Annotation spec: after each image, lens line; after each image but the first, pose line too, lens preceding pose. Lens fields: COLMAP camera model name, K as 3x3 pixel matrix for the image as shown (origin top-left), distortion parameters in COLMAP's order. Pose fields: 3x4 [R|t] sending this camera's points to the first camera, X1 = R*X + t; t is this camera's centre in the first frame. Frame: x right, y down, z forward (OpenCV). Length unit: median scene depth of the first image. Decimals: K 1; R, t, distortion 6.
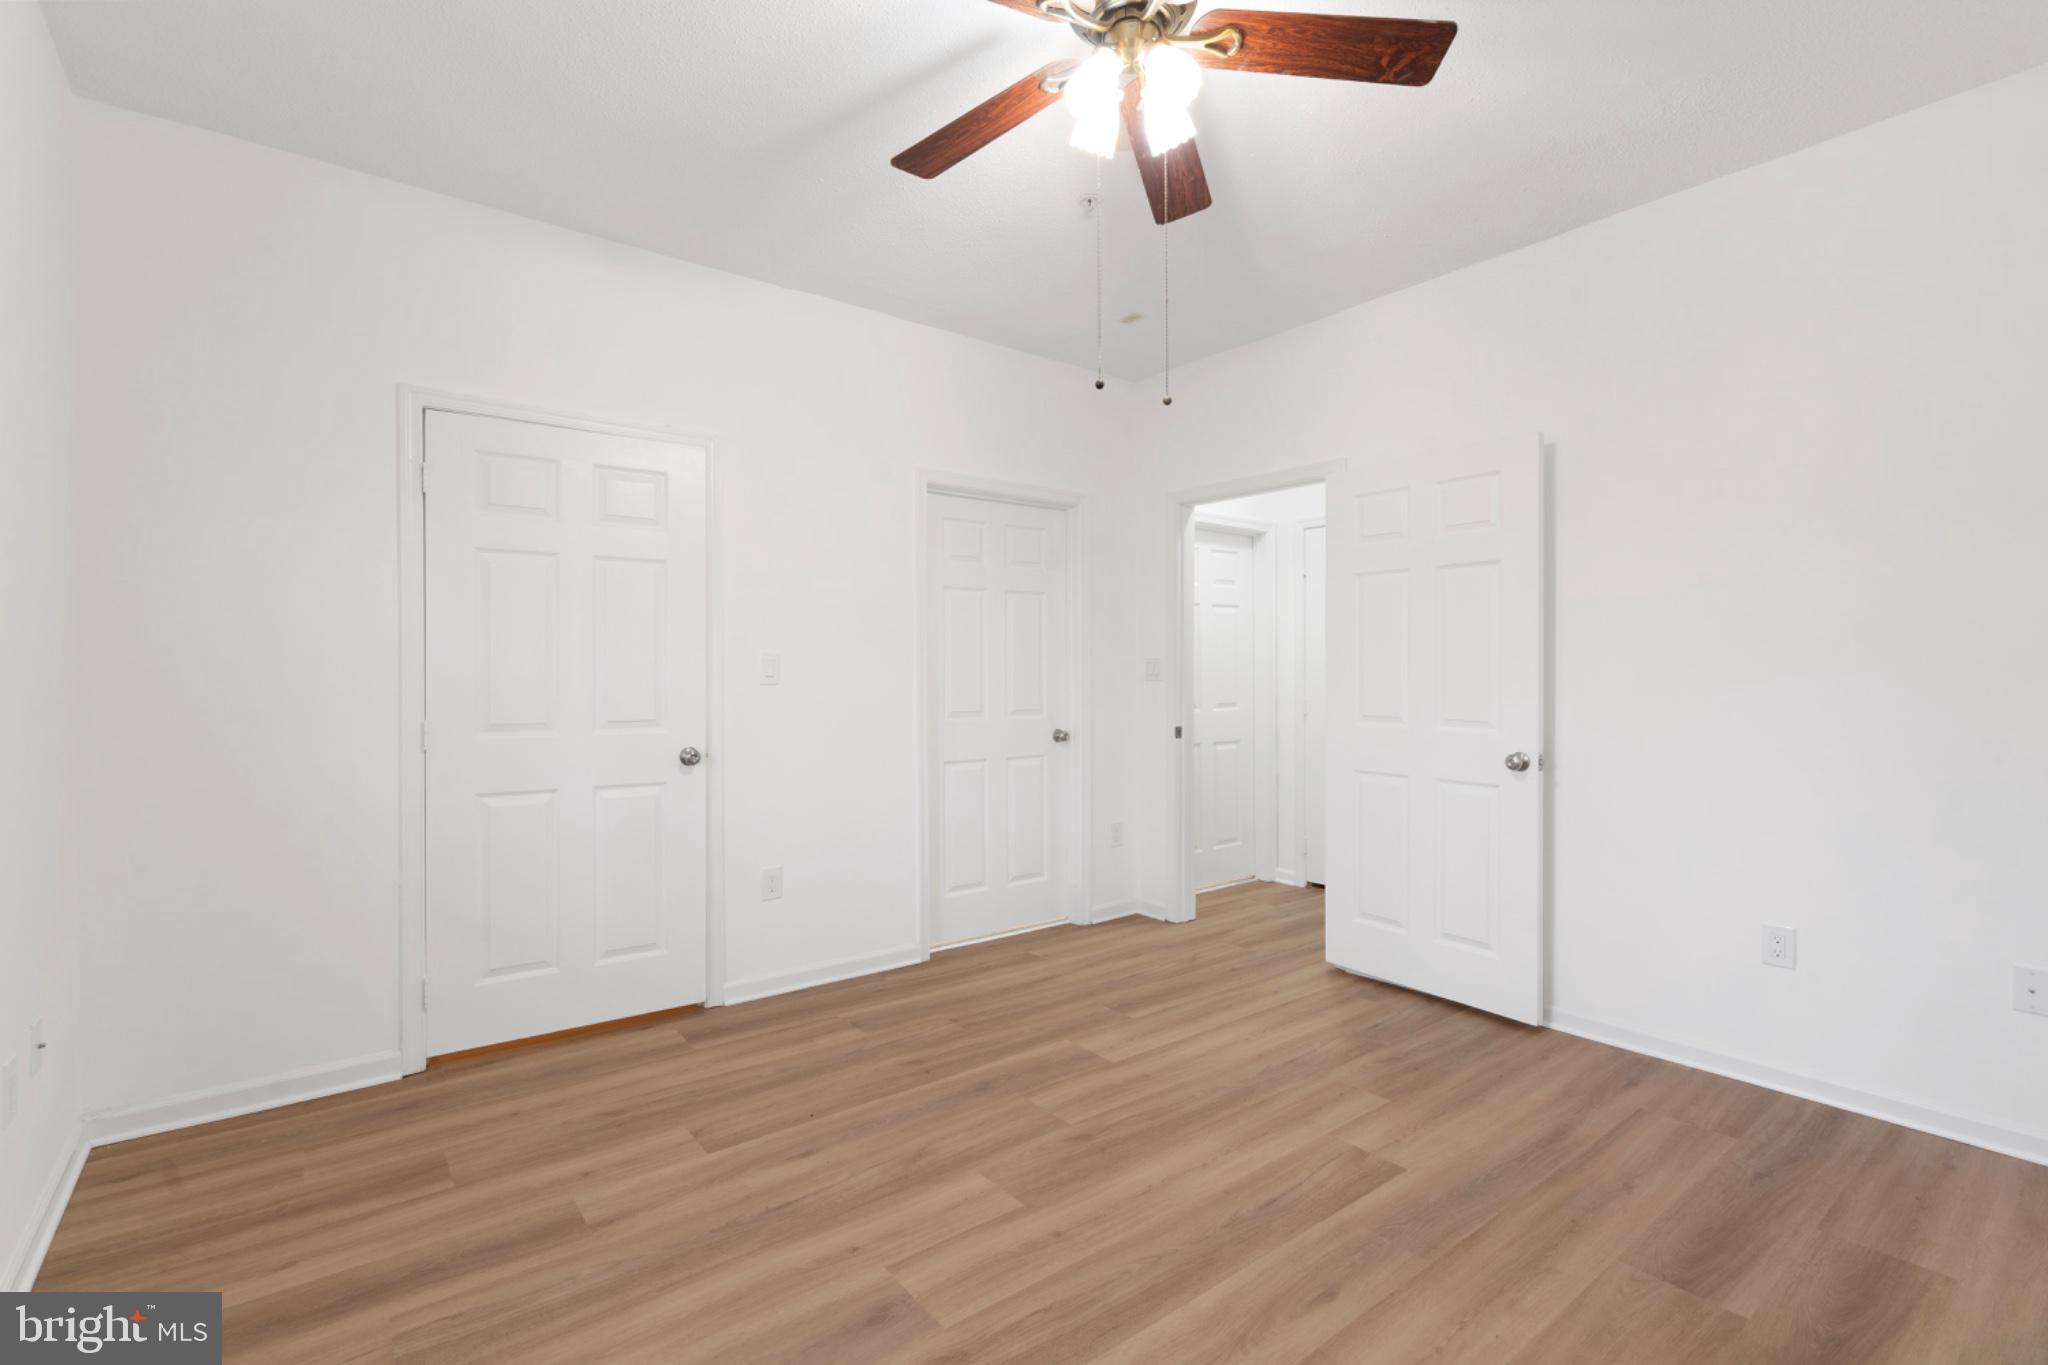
lens RADIAL K [[932.7, 0, 1017.9], [0, 932.7, 682.3], [0, 0, 1]] dist [-0.003386, 0.001190]
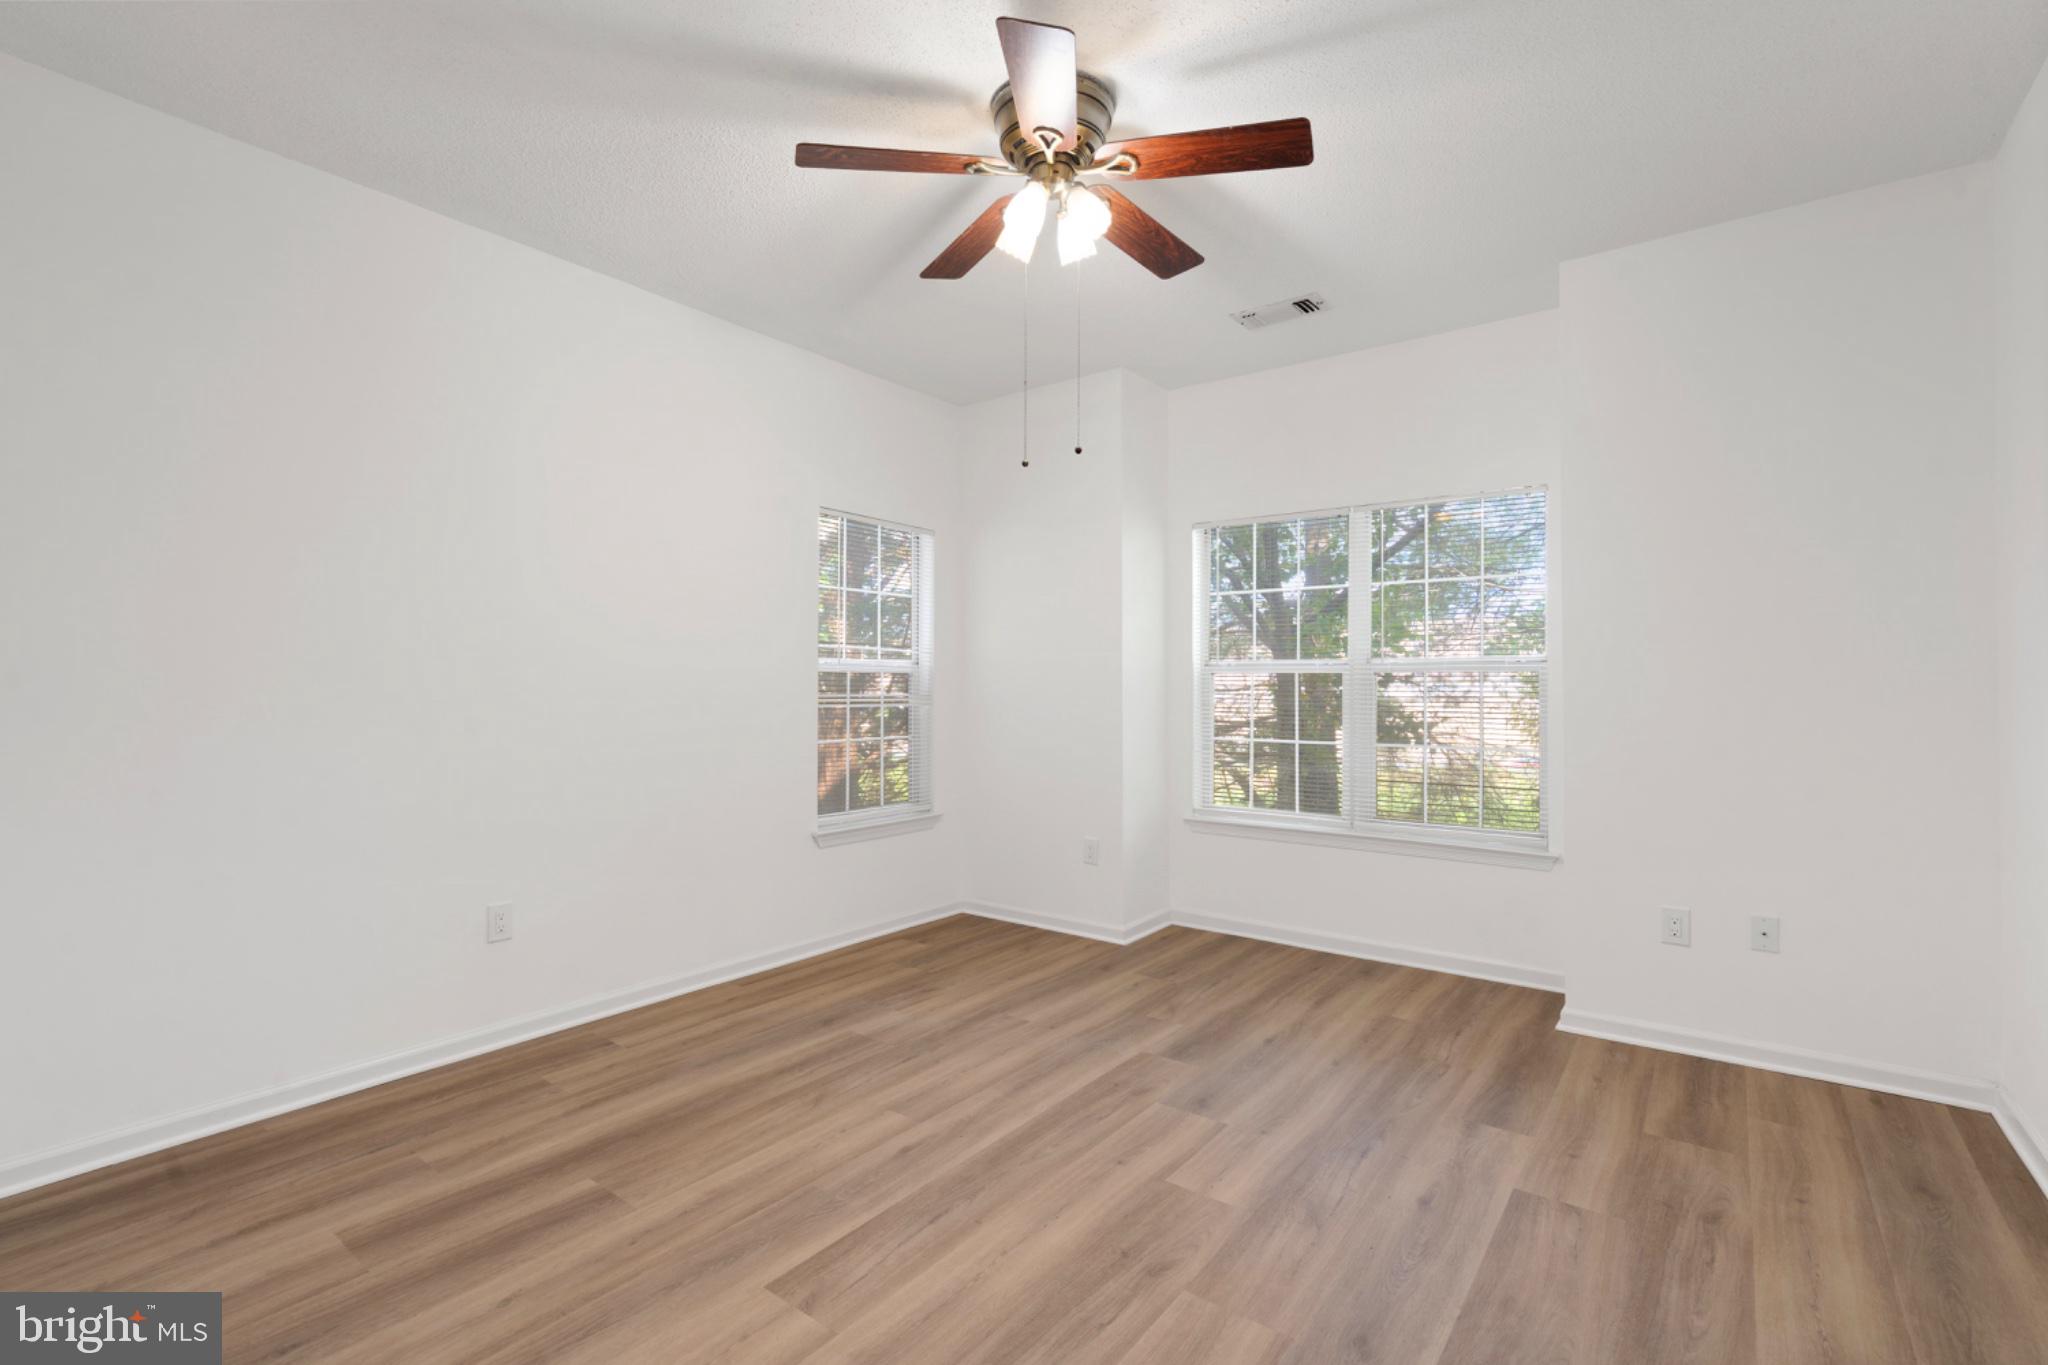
lens RADIAL K [[932.7, 0, 1028.2], [0, 932.7, 684.4], [0, 0, 1]] dist [-0.003386, 0.001190]
pose [[-0.964396, 0.002956, -0.264446, 0.422838], [0.001414, 0.999981, 0.006022, -0.013546], [0.264459, 0.005433, -0.964382, 1.916276]]
